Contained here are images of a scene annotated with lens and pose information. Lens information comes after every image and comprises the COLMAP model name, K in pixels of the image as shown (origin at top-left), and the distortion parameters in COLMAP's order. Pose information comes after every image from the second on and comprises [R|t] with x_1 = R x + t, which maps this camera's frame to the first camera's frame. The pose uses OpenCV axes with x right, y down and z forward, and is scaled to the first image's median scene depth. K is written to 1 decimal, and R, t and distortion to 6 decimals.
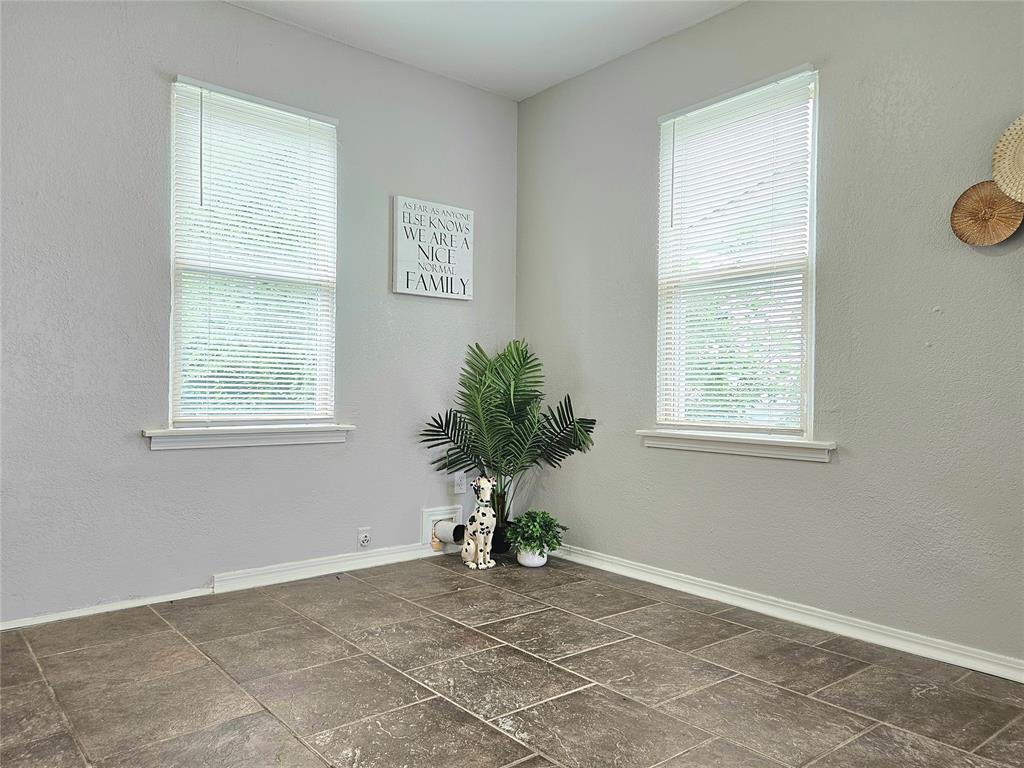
lens RADIAL K [[709.2, 0, 511.0], [0, 709.2, 385.1], [0, 0, 1]] dist [0.012434, 0.001373]
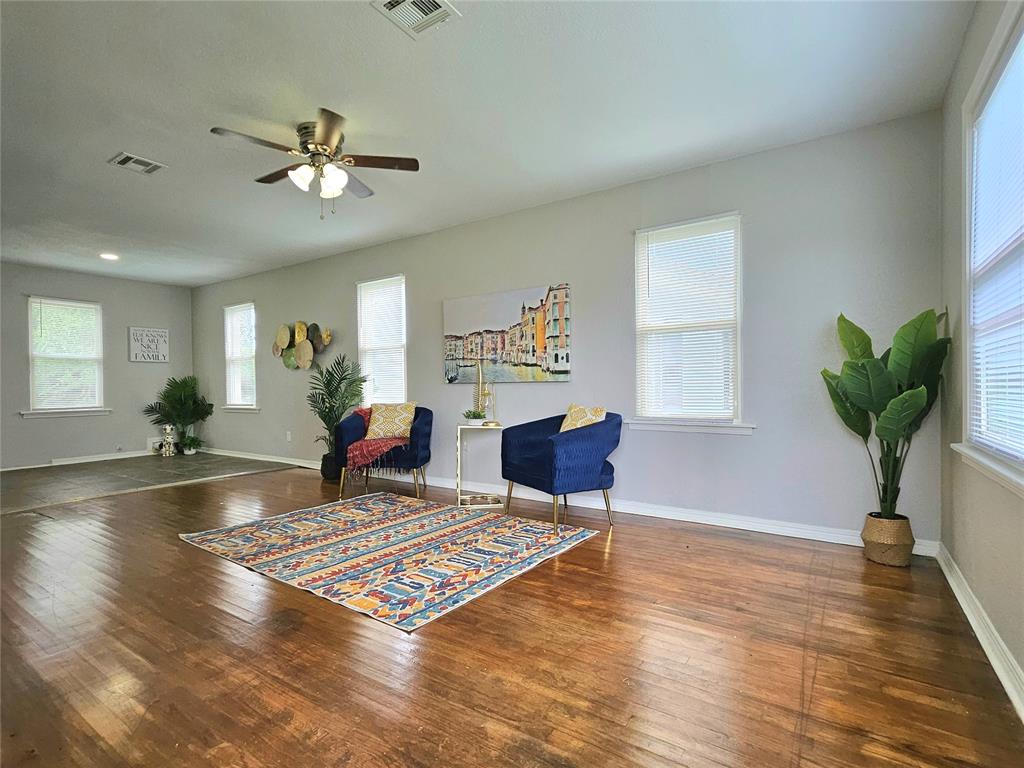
lens RADIAL K [[494.6, 0, 516.2], [0, 494.6, 388.1], [0, 0, 1]] dist [0.001288, 0.000566]
pose [[0.949871, -0.023019, 0.311792, 0.668762], [0.019482, 0.999706, 0.014453, -0.021971], [-0.312033, -0.007654, 0.950040, -1.333000]]
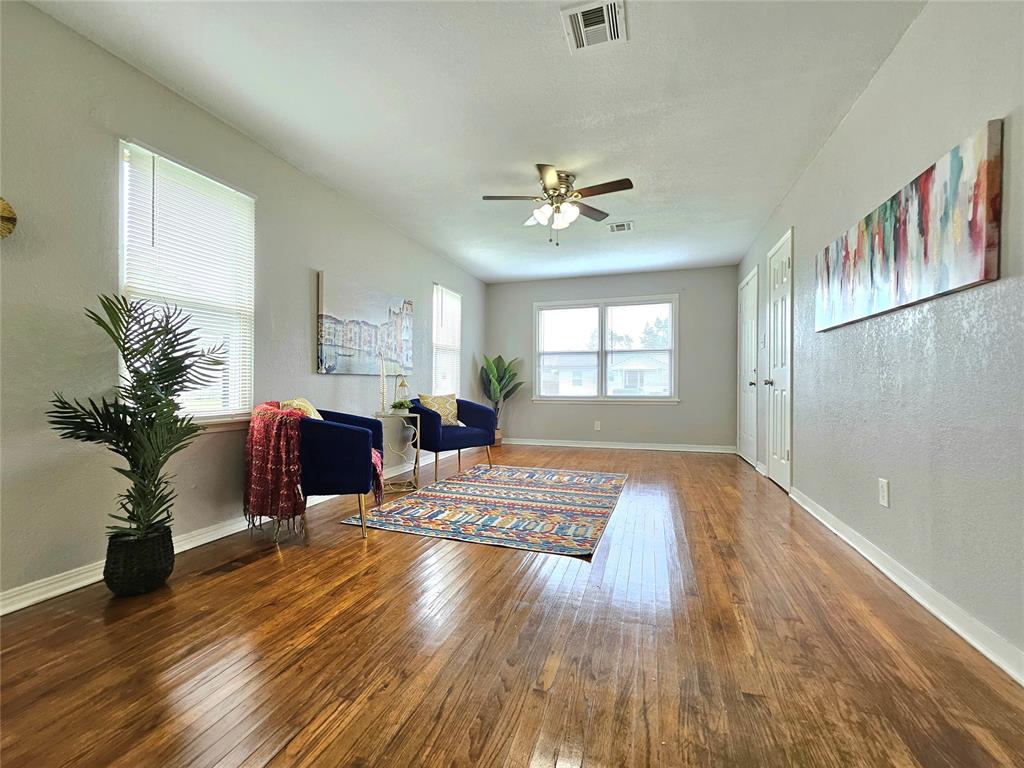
lens RADIAL K [[417.9, 0, 512.2], [0, 417.9, 384.6], [0, 0, 1]] dist [-0.002721, 0.001254]
pose [[-0.540475, -0.011103, 0.841287, -1.378959], [-0.007355, 0.999937, 0.008471, 0.022021], [-0.841328, -0.001609, -0.540523, 2.645436]]
